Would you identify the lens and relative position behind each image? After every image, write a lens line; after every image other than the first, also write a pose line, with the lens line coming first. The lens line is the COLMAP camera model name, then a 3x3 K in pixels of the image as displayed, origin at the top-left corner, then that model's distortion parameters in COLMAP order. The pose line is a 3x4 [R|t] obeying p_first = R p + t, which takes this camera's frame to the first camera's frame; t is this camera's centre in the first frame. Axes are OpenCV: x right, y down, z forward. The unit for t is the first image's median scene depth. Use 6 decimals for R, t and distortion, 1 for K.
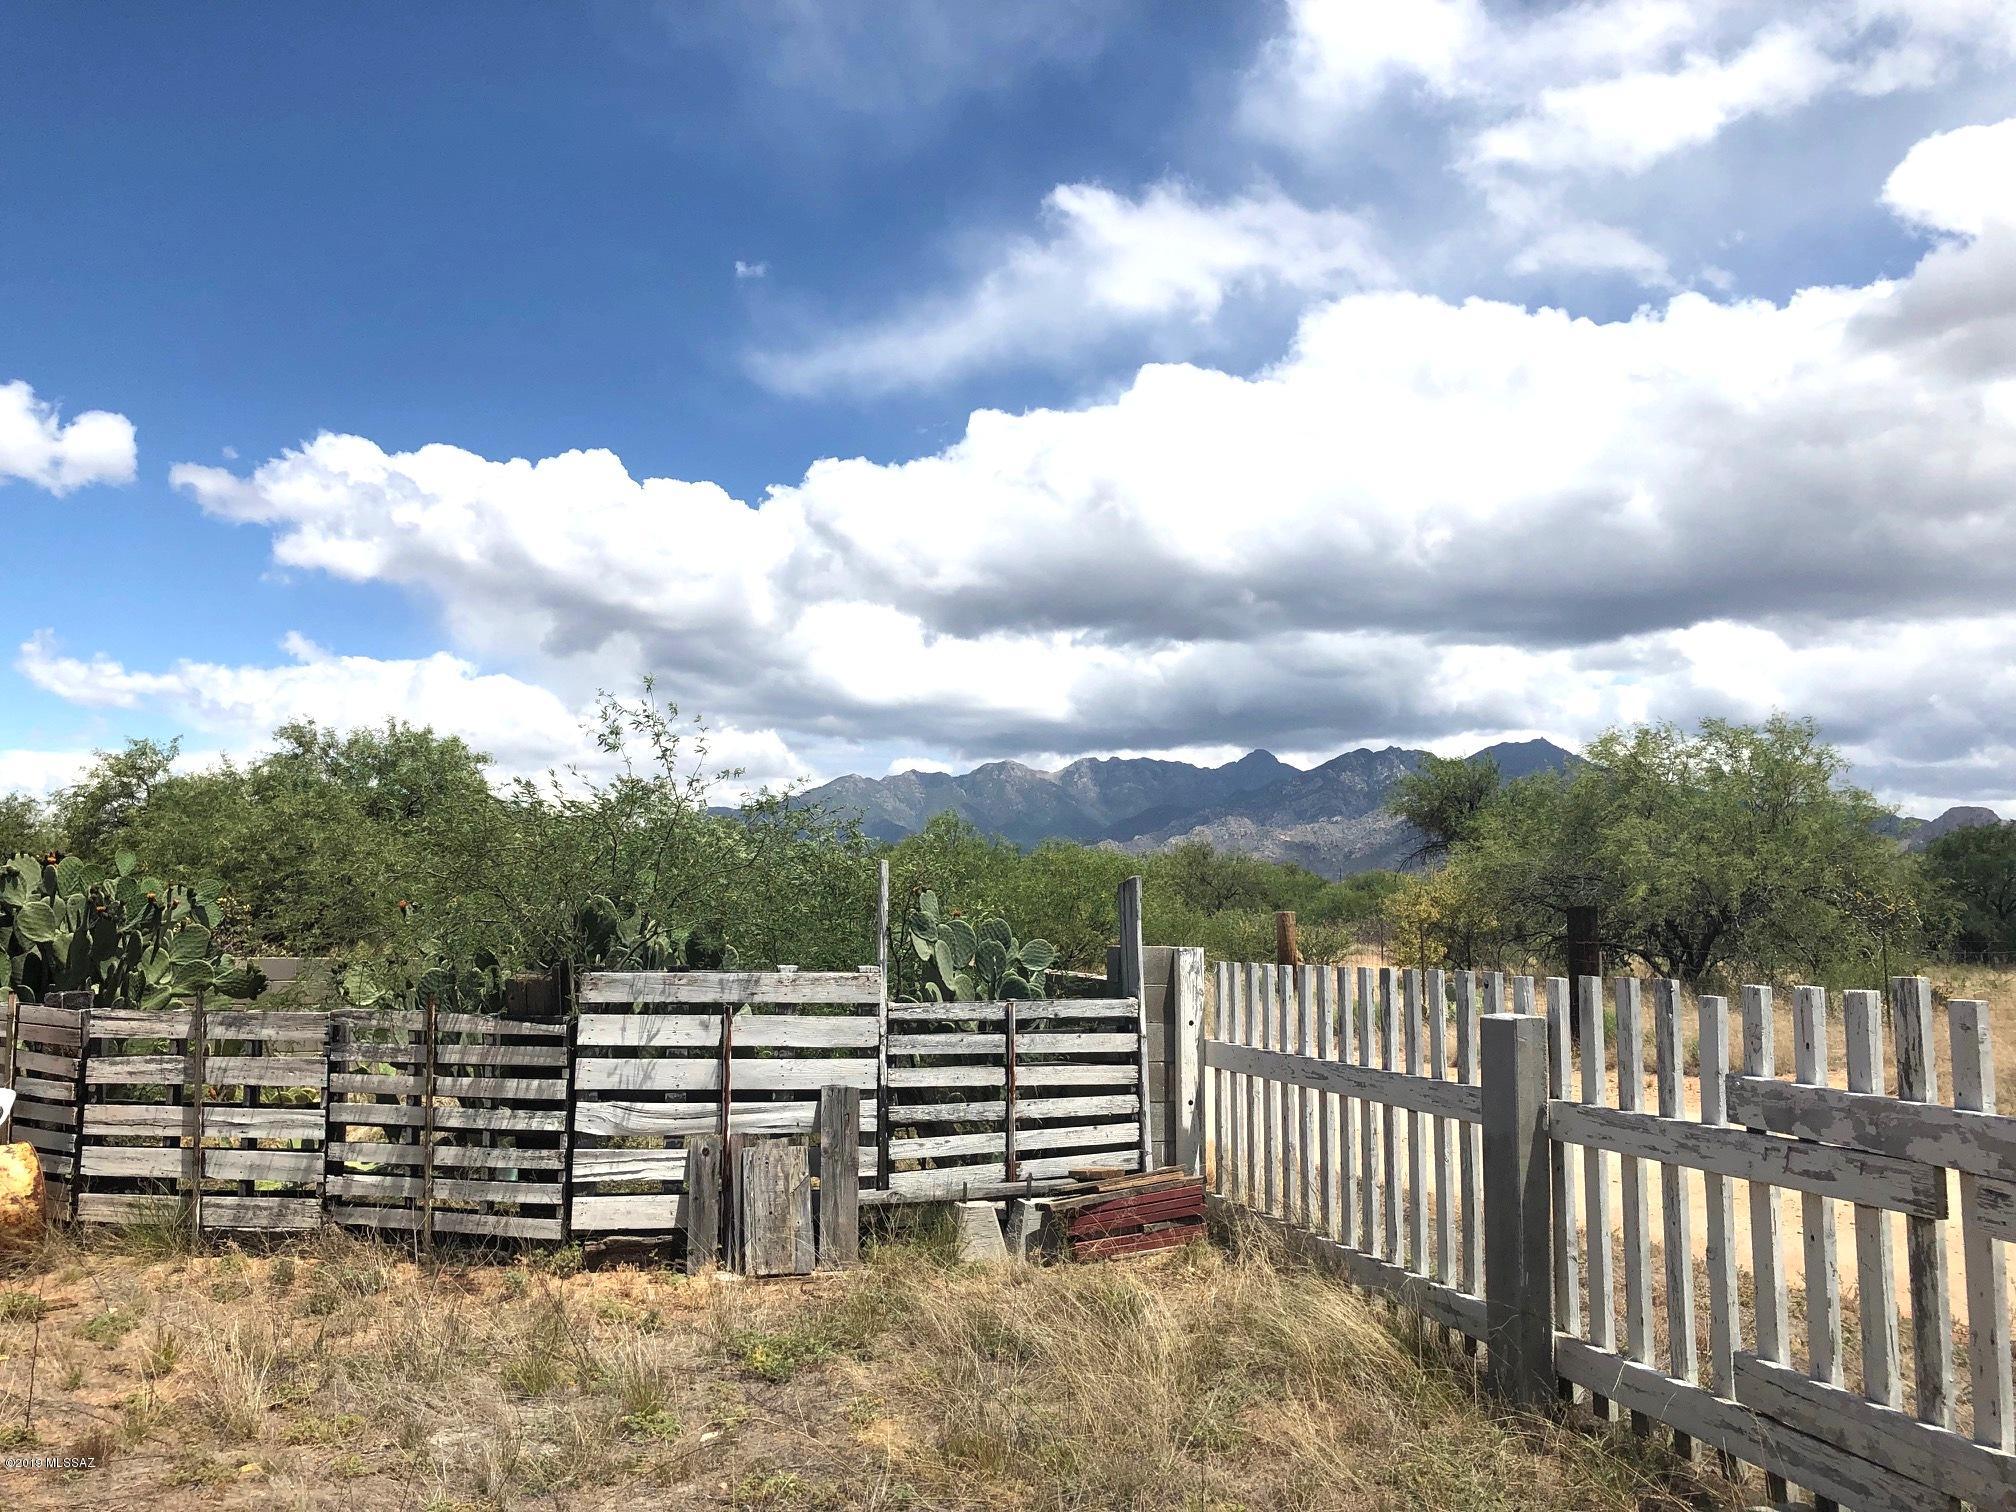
lens RADIAL K [[1734.8, 0, 1007.4], [0, 1734.8, 753.0], [0, 0, 1]] dist [0.011762, -0.000250]
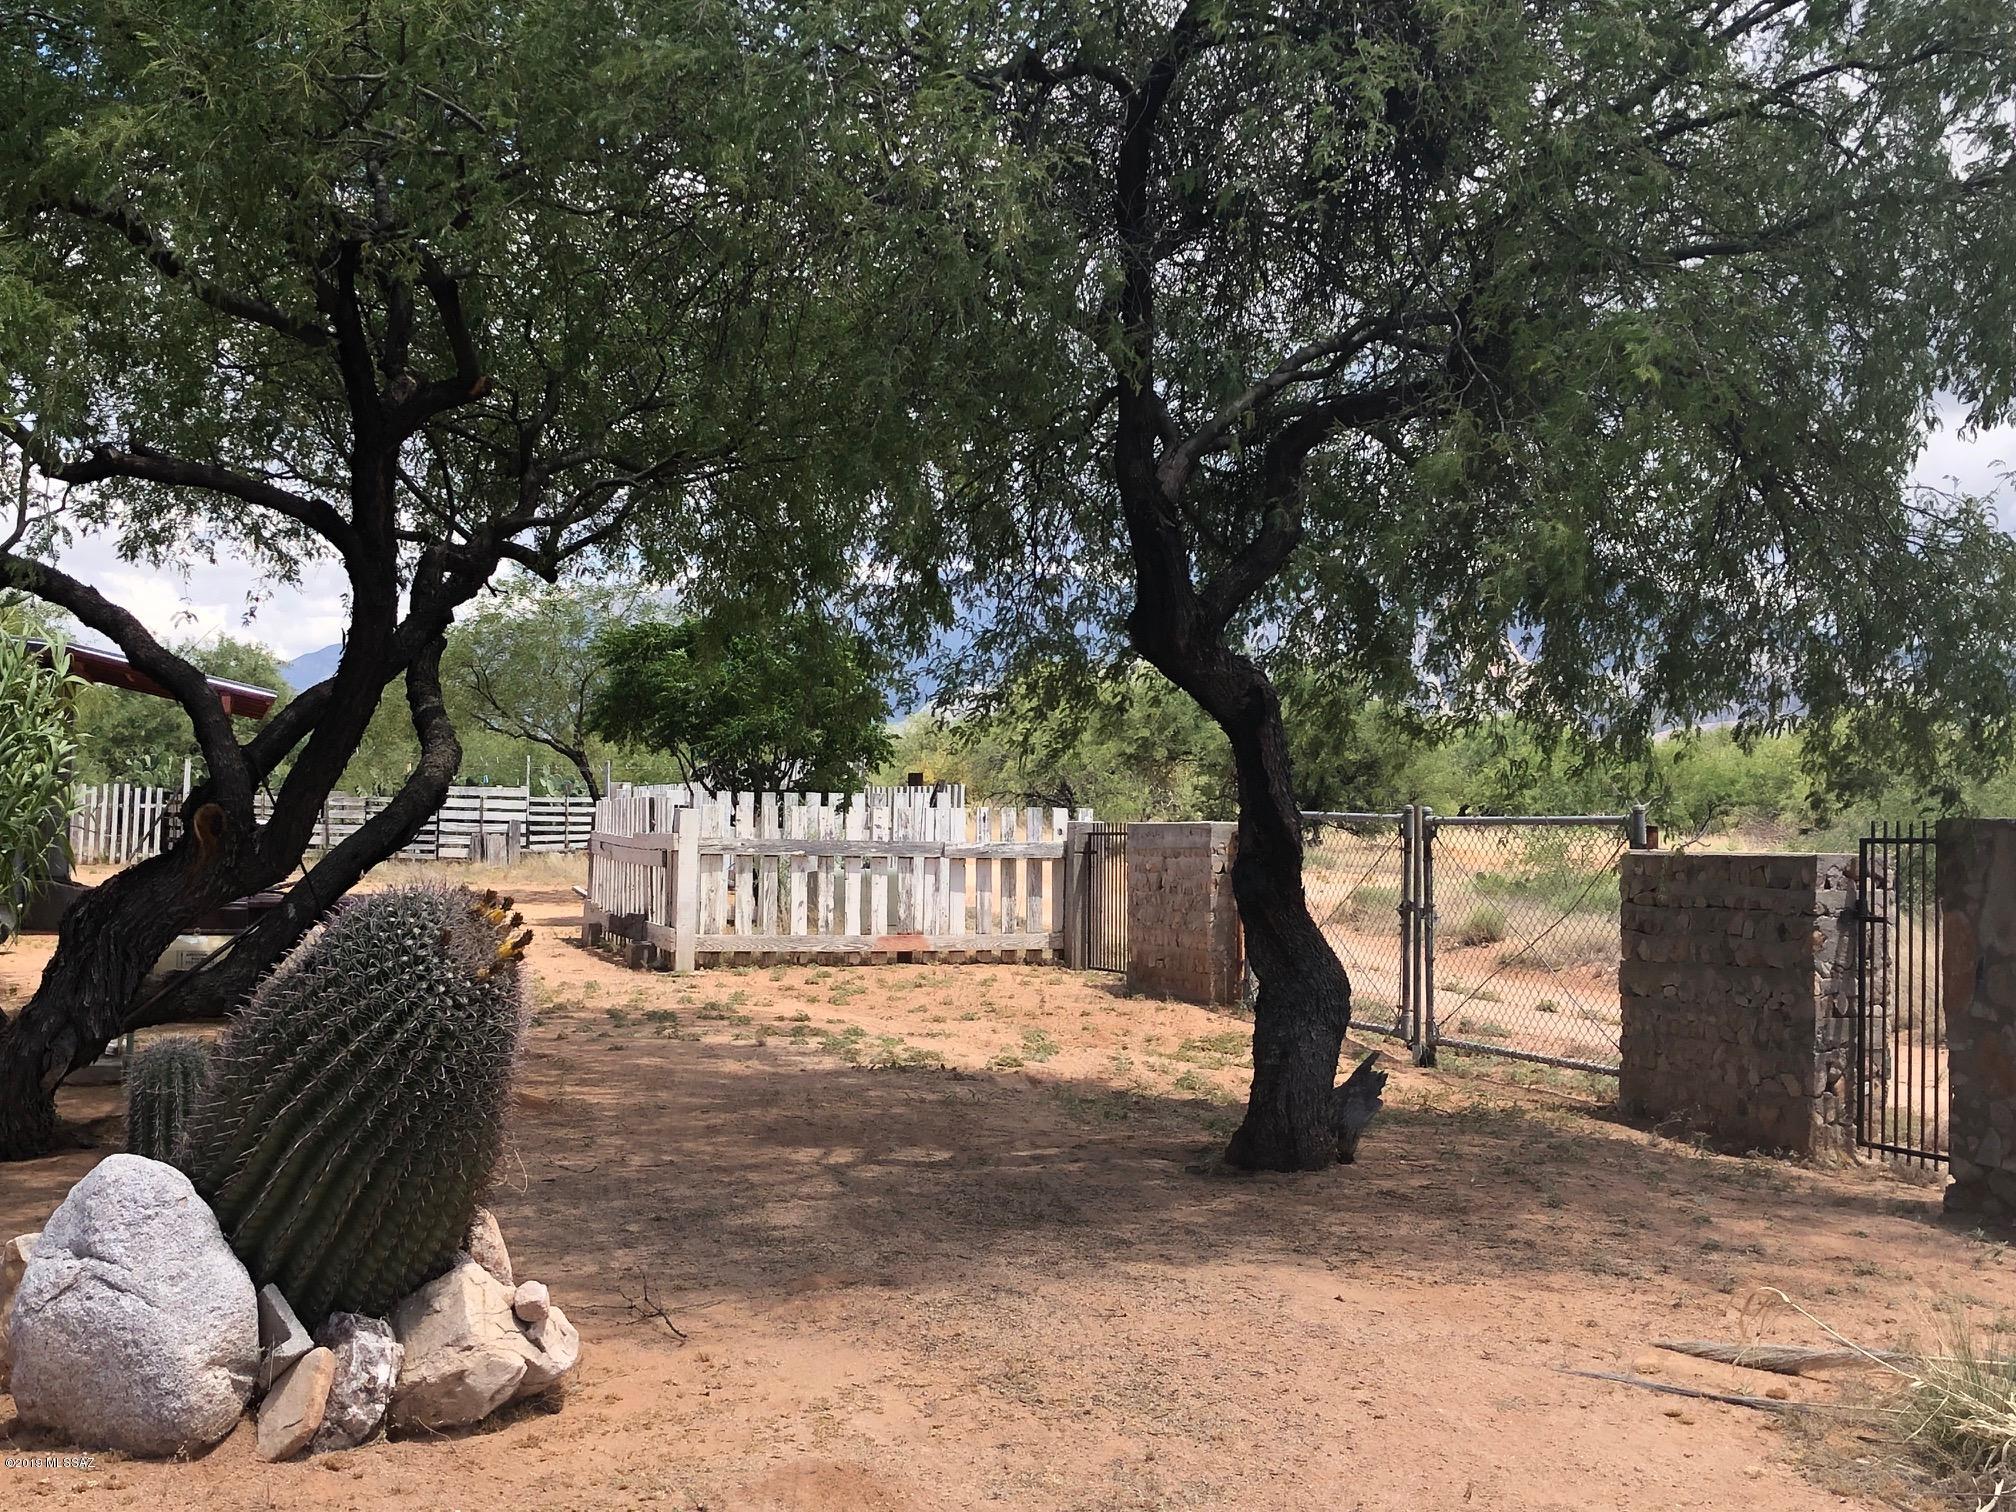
lens RADIAL K [[2347.6, 0, 1009.3], [0, 2347.6, 758.1], [0, 0, 1]] dist [-0.012300, 0.000000]
pose [[0.996702, 0.009444, 0.080593, 0.508502], [-0.015780, 0.996801, 0.078353, -0.313820], [-0.079595, -0.079366, 0.993663, -3.722412]]
